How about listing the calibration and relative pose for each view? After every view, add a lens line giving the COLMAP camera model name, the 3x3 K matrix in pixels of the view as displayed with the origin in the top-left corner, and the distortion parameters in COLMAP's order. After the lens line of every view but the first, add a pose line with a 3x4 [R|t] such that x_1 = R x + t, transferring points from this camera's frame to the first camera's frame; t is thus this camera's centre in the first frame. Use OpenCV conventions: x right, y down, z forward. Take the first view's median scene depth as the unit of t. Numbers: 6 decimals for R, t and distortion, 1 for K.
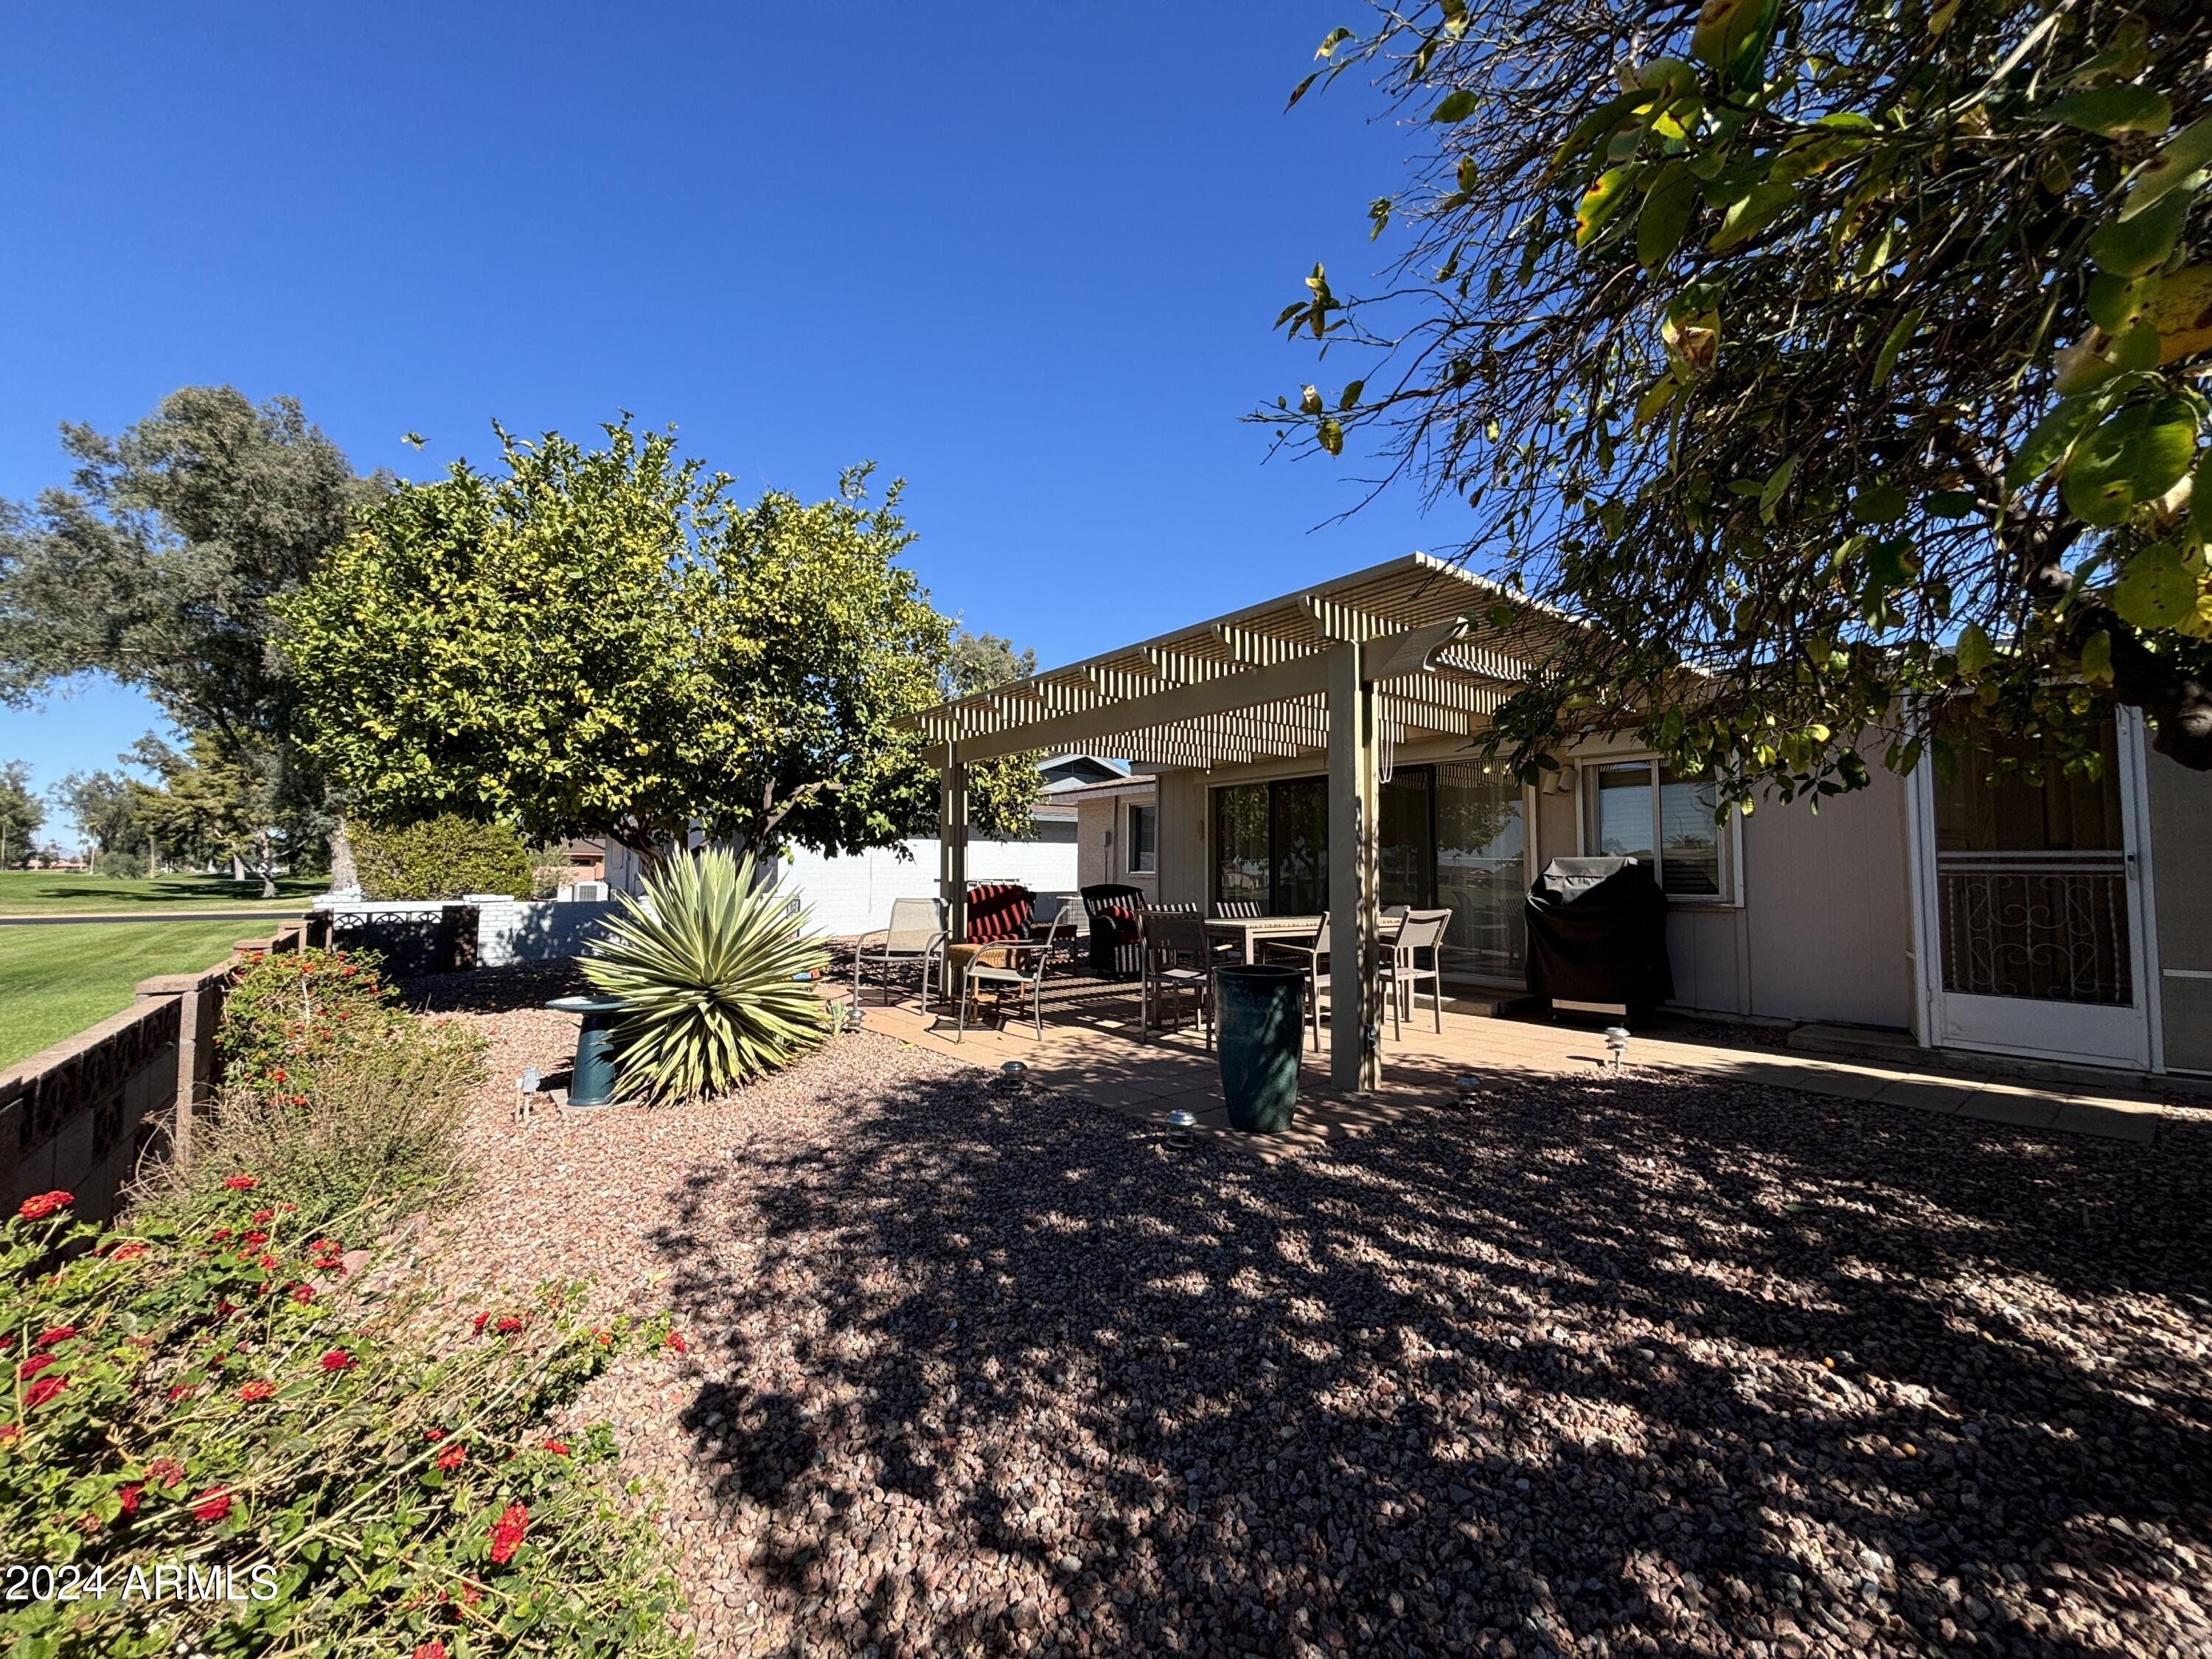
lens RADIAL K [[883.0, 0, 1107.3], [0, 883.0, 829.9], [0, 0, 1]] dist [0.000370, -0.000112]
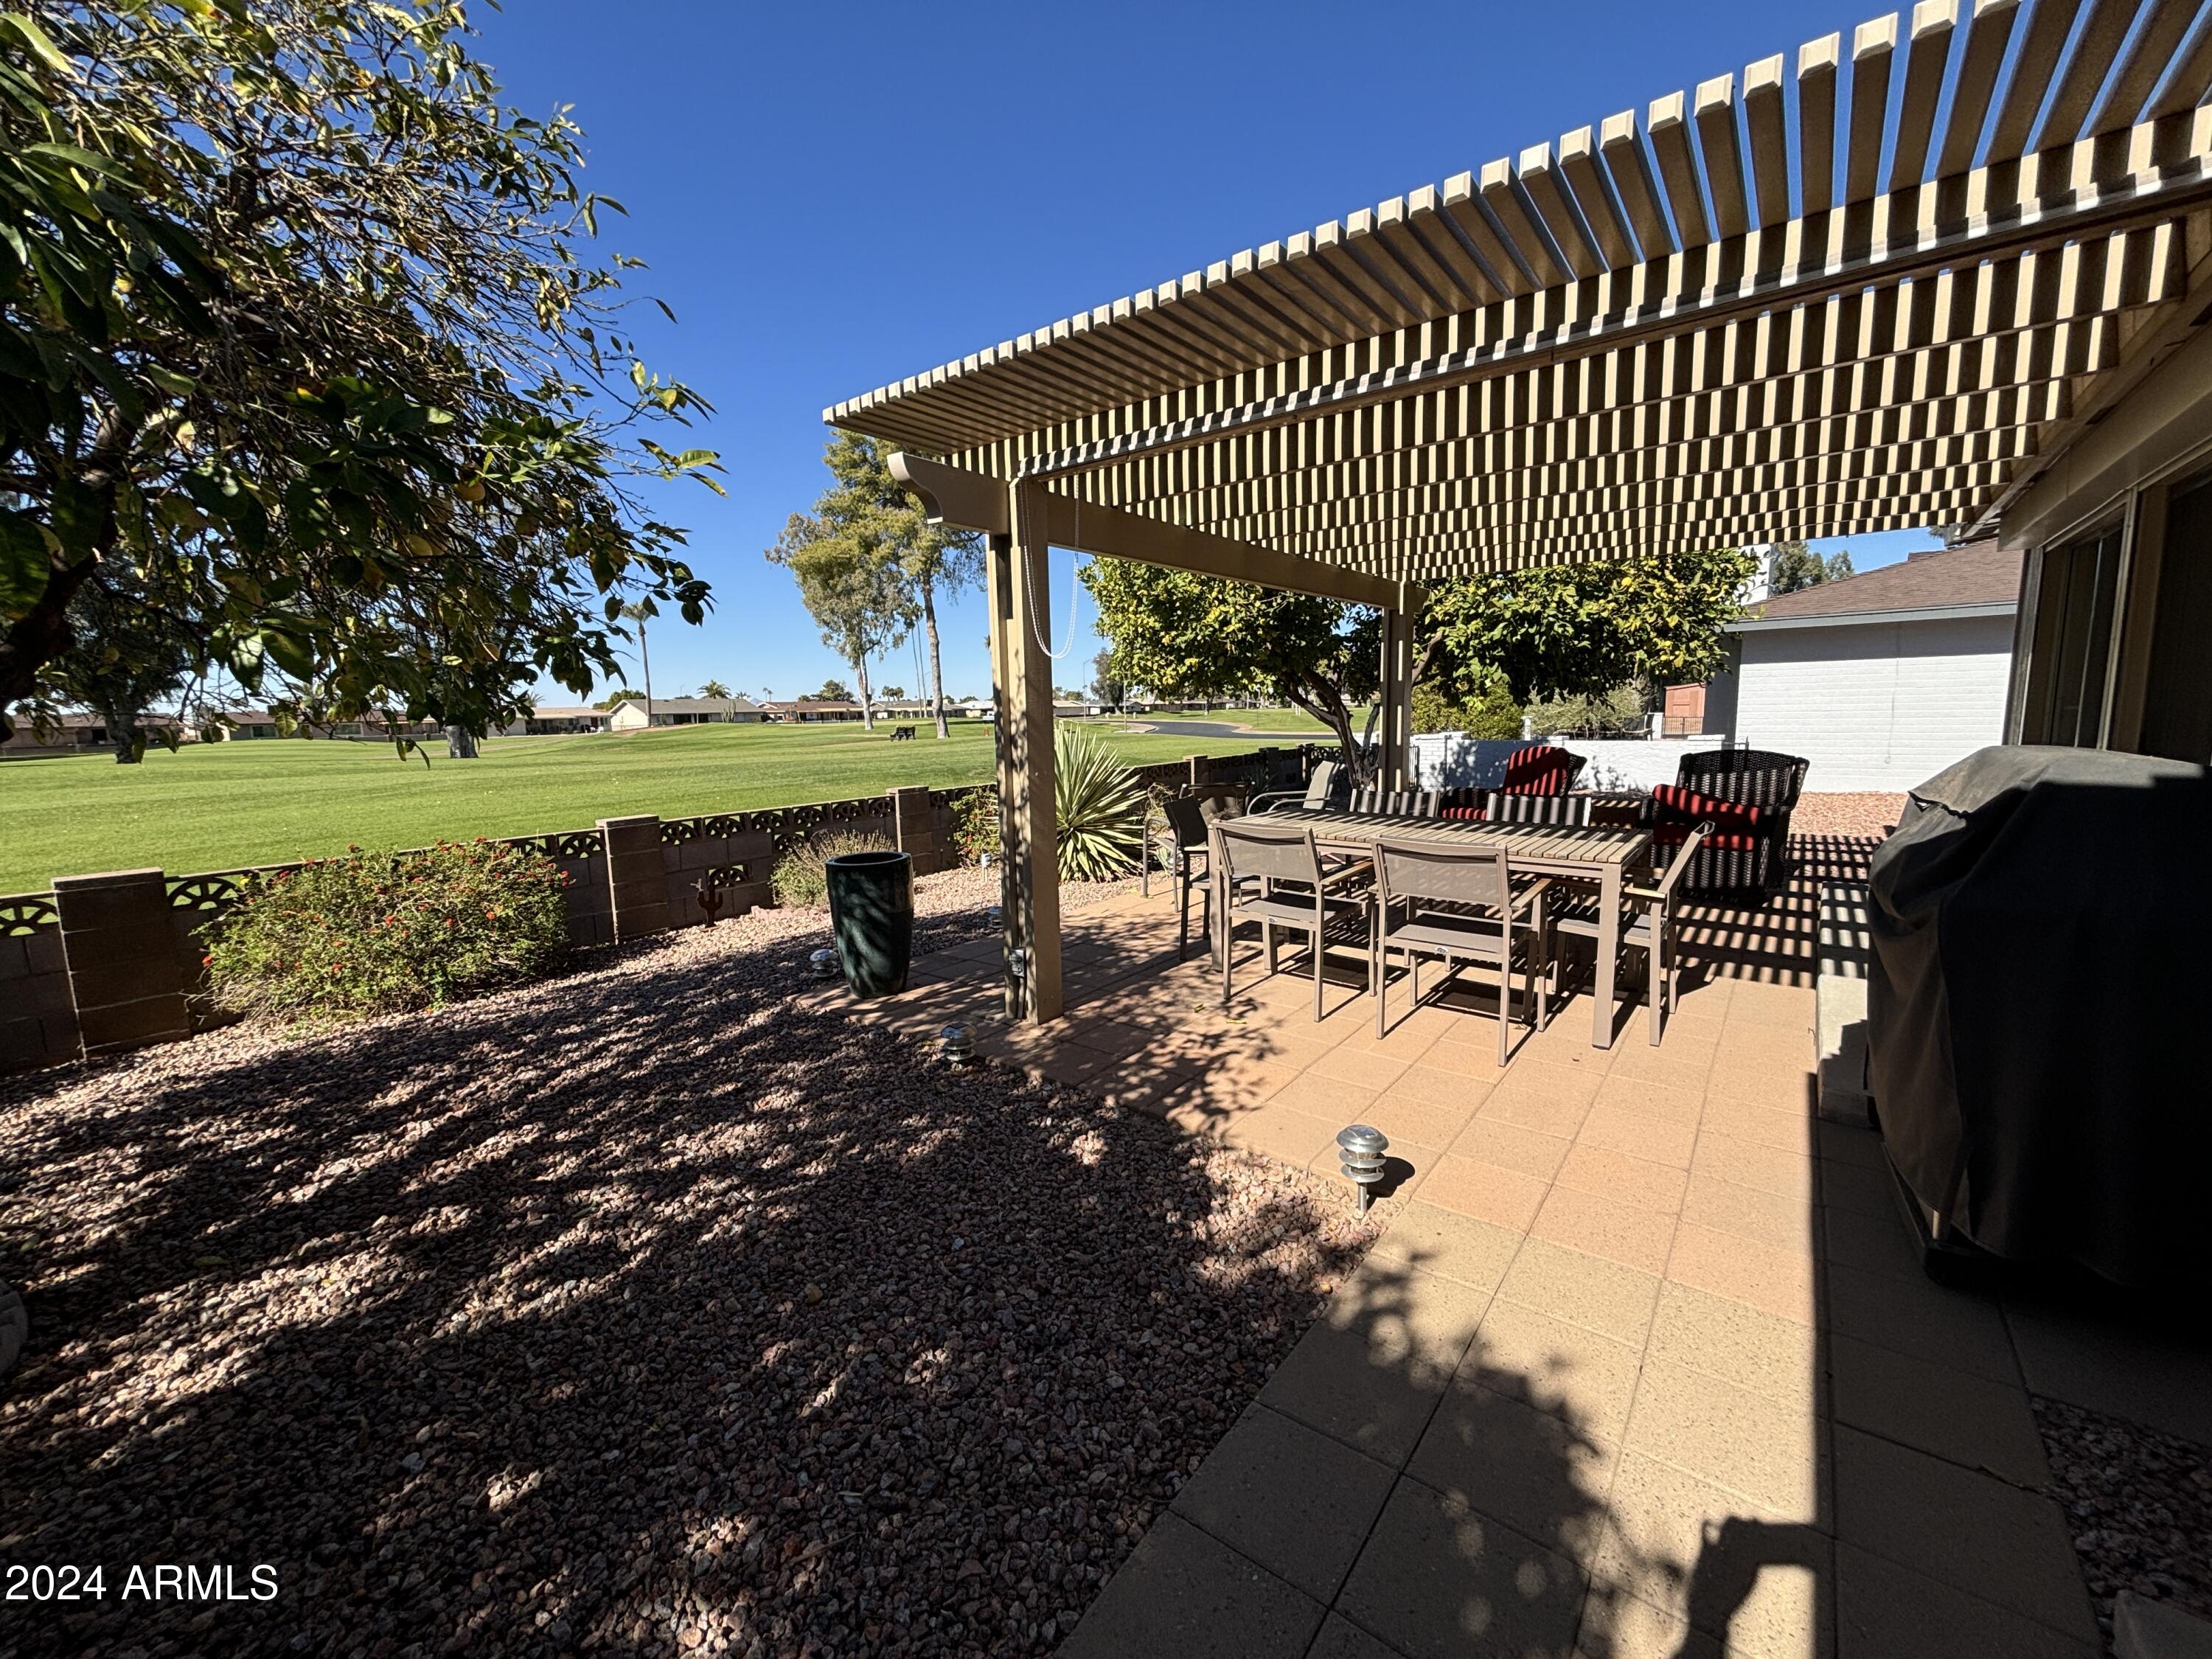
lens RADIAL K [[883.0, 0, 1091.7], [0, 883.0, 826.3], [0, 0, 1]] dist [0.000370, -0.000112]
pose [[0.218170, 0.114567, -0.969163, 1.464629], [0.082650, 0.987348, 0.135323, -0.004714], [0.972405, -0.109625, 0.205941, 1.181980]]
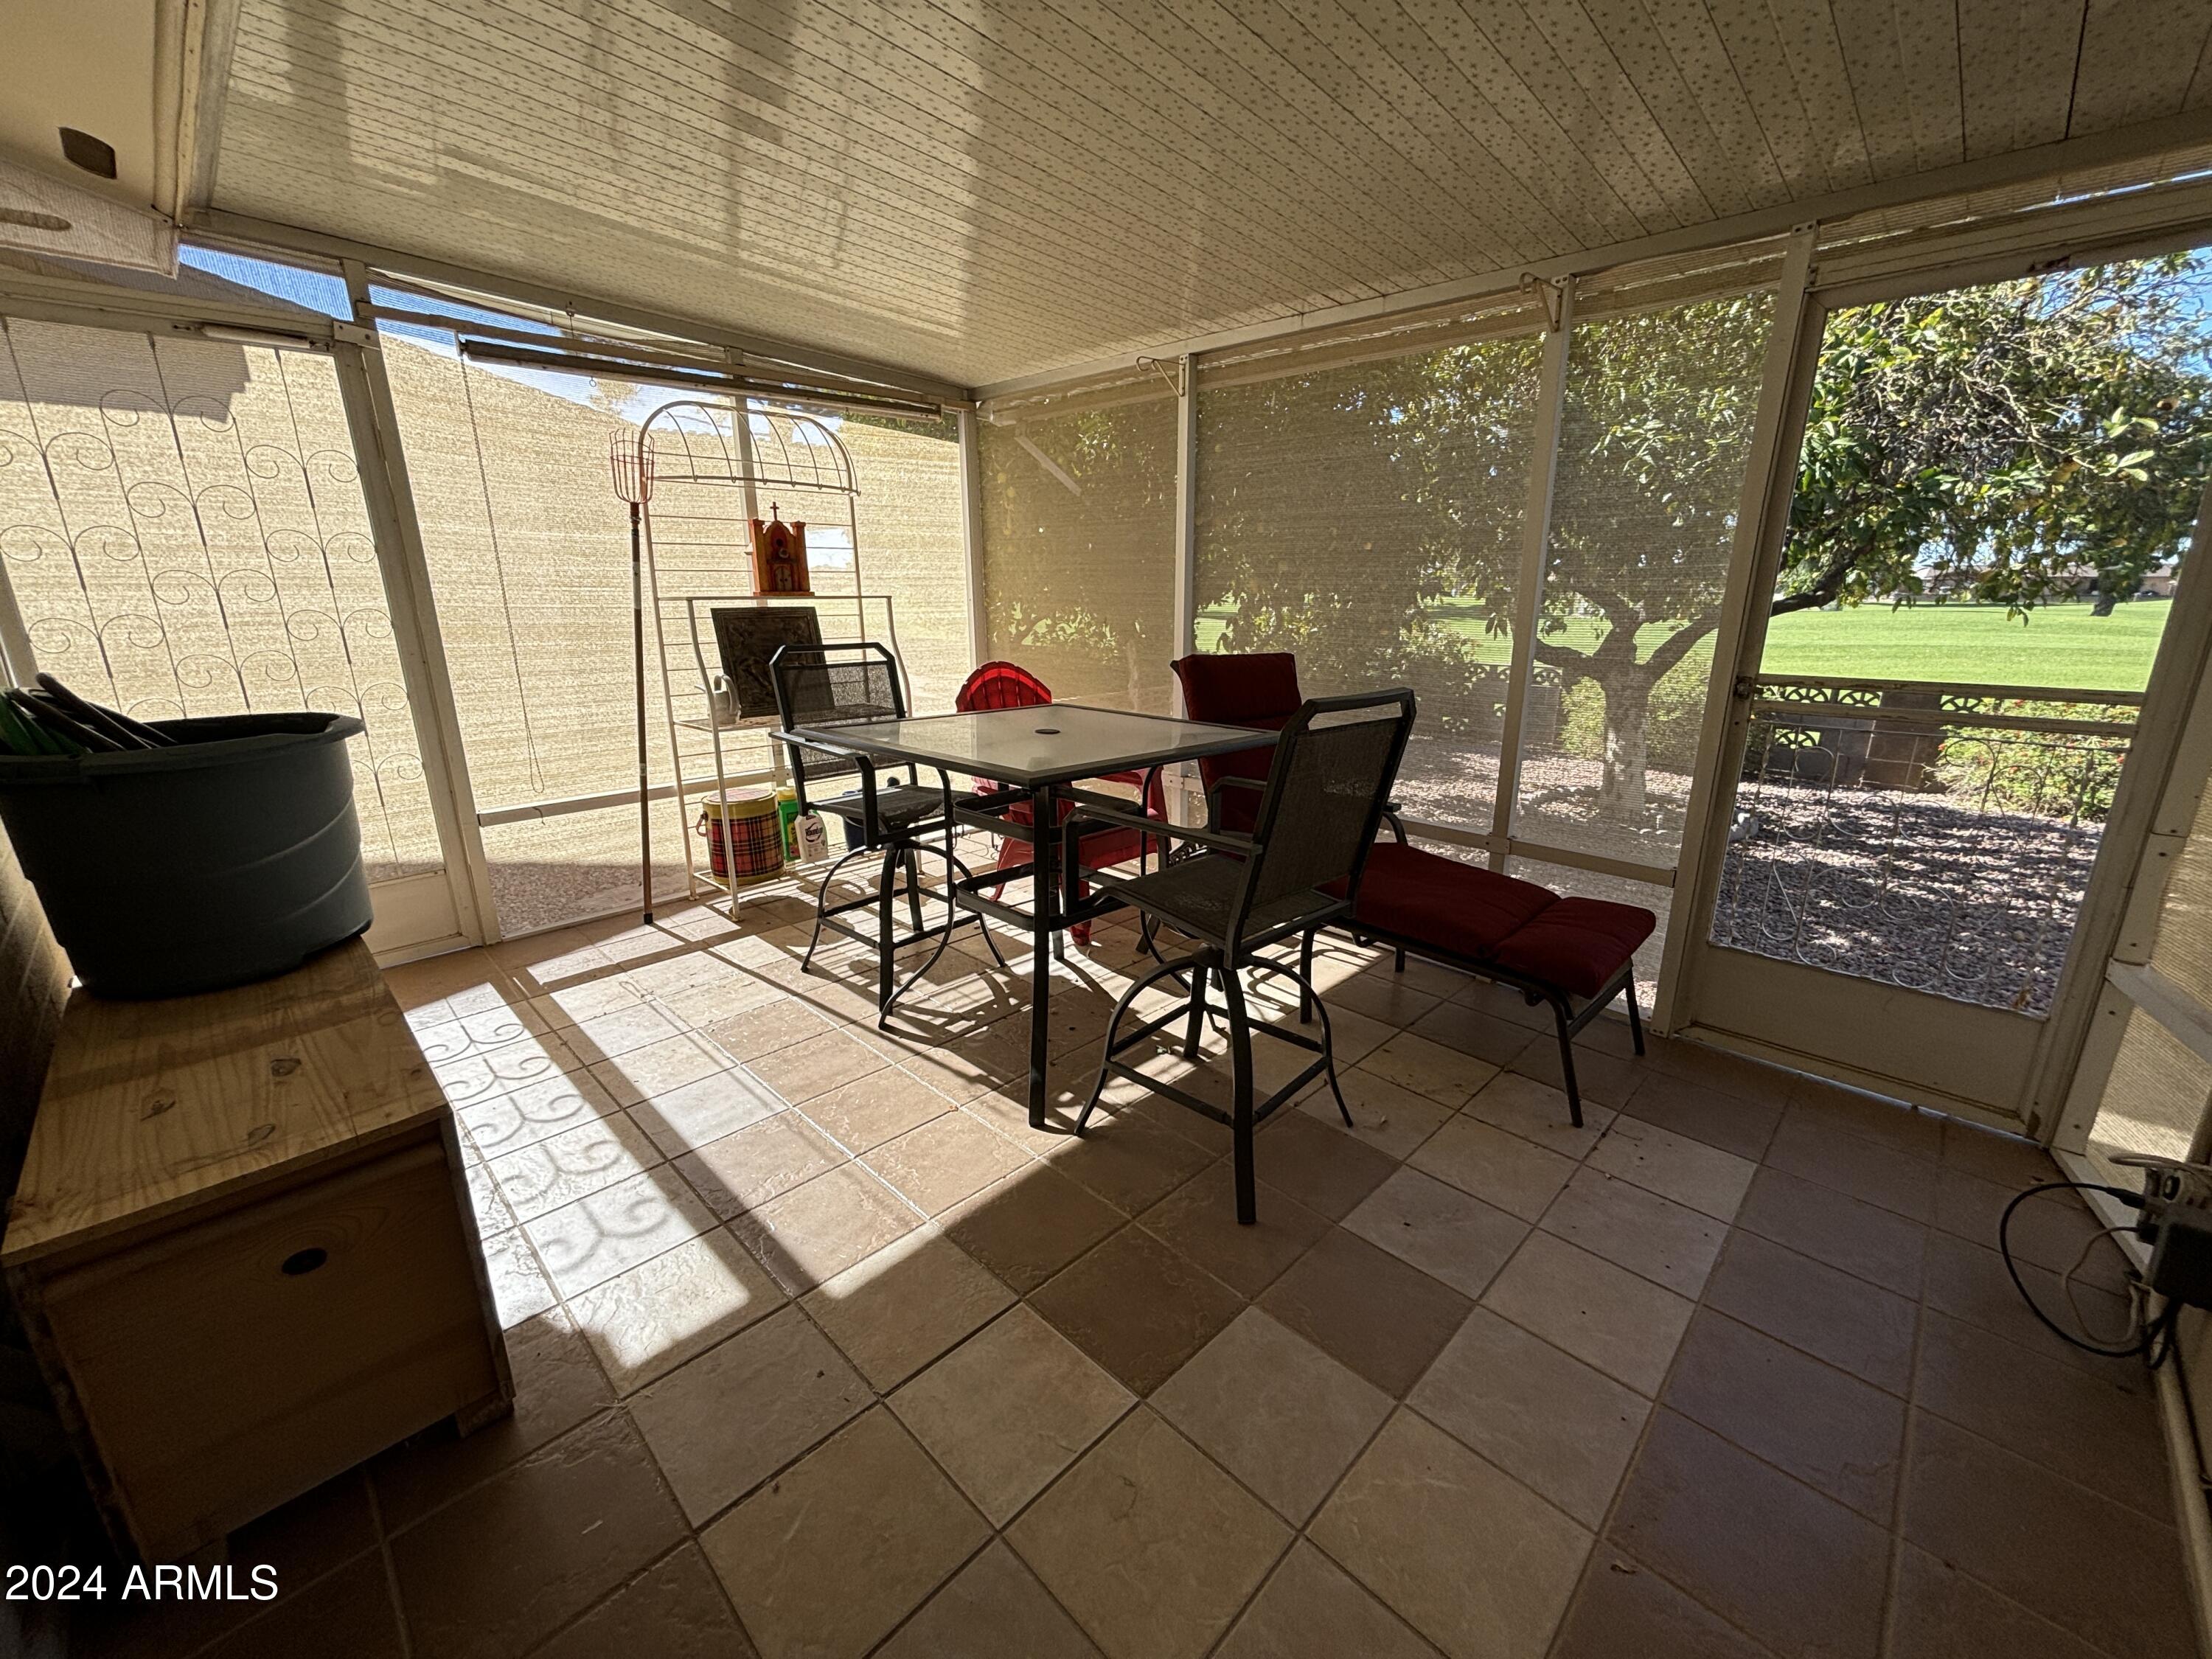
lens RADIAL K [[883.0, 0, 1110.7], [0, 883.0, 830.6], [0, 0, 1]] dist [0.000370, -0.000112]
pose [[-0.993749, 0.017270, -0.110294, 2.085899], [-0.006128, 0.978035, 0.208350, 0.037219], [0.111470, 0.207723, -0.971816, 1.977746]]
